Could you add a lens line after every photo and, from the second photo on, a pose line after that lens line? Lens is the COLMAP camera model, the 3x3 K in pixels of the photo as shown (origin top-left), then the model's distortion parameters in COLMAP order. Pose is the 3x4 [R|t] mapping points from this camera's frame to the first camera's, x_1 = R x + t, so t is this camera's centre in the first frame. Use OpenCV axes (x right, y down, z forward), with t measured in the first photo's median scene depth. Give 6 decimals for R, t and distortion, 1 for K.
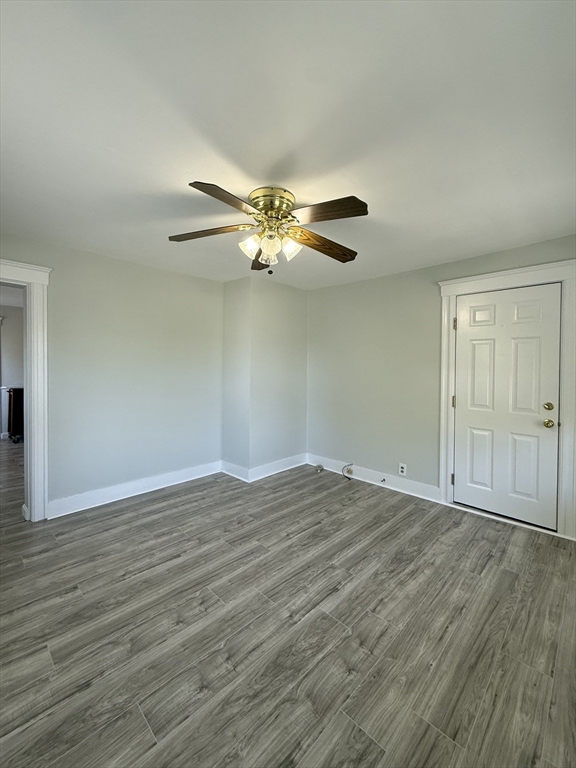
lens RADIAL K [[322.3, 0, 285.4], [0, 322.3, 363.0], [0, 0, 1]] dist [-0.000024, -0.000130]
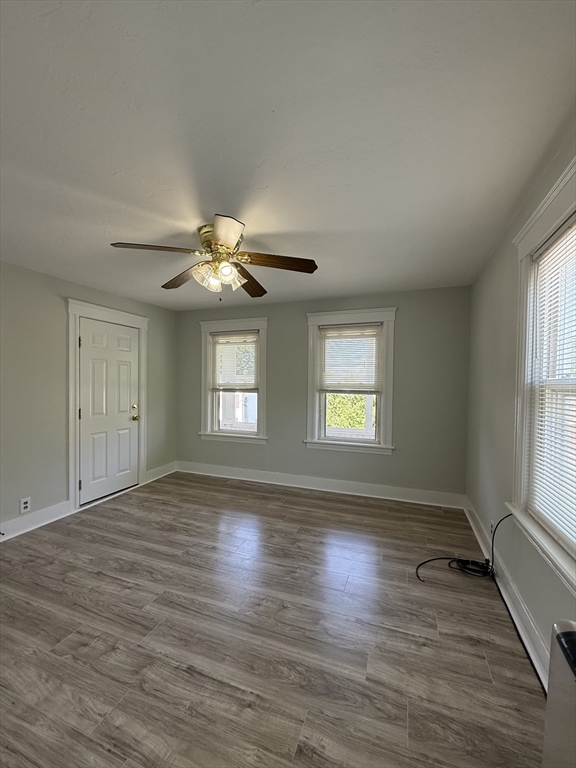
lens RADIAL K [[296.8, 0, 300.8], [0, 296.8, 384.9], [0, 0, 1]] dist [-0.000361, -0.000099]
pose [[-0.428458, -0.017133, 0.903399, -0.824205], [-0.015163, 0.999816, 0.011770, -0.001333], [-0.903435, -0.008655, -0.428639, 0.894339]]
